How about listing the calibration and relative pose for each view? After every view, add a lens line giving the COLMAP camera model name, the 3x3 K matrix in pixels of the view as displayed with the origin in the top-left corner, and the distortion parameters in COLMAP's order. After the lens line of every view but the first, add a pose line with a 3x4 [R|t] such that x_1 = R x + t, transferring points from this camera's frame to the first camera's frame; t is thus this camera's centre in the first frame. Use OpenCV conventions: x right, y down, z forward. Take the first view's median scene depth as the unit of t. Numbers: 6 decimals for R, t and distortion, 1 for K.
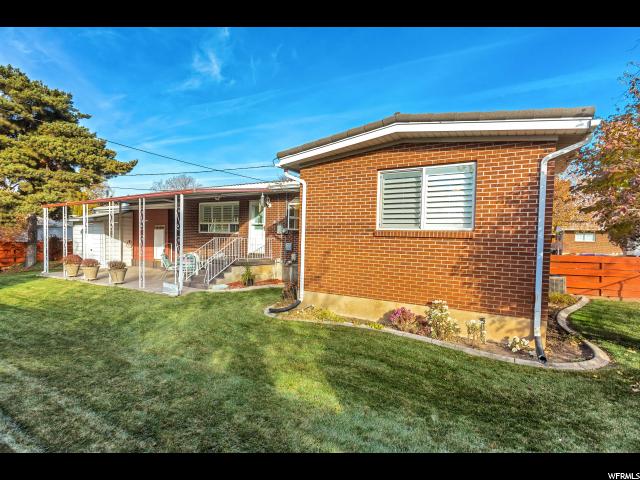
lens RADIAL K [[303.0, 0, 320.6], [0, 303.0, 244.4], [0, 0, 1]] dist [-0.004919, -0.002967]
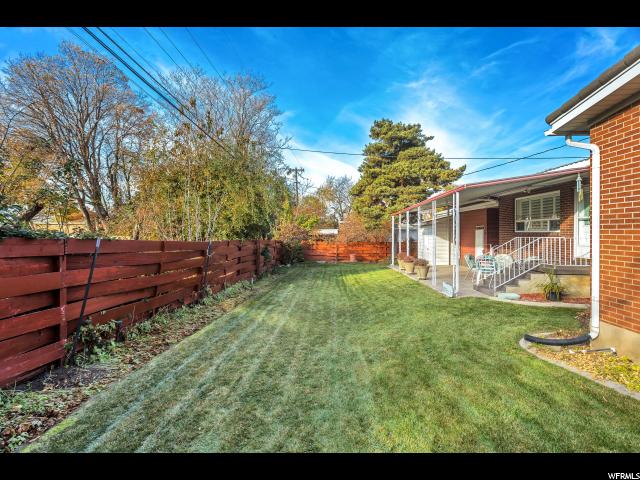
lens RADIAL K [[303.0, 0, 329.5], [0, 303.0, 230.8], [0, 0, 1]] dist [-0.004919, -0.002967]
pose [[0.498549, -0.027536, -0.866424, 0.096036], [-0.015087, 0.999068, -0.040433, 0.001199], [0.866730, 0.033229, 0.497670, 0.098299]]
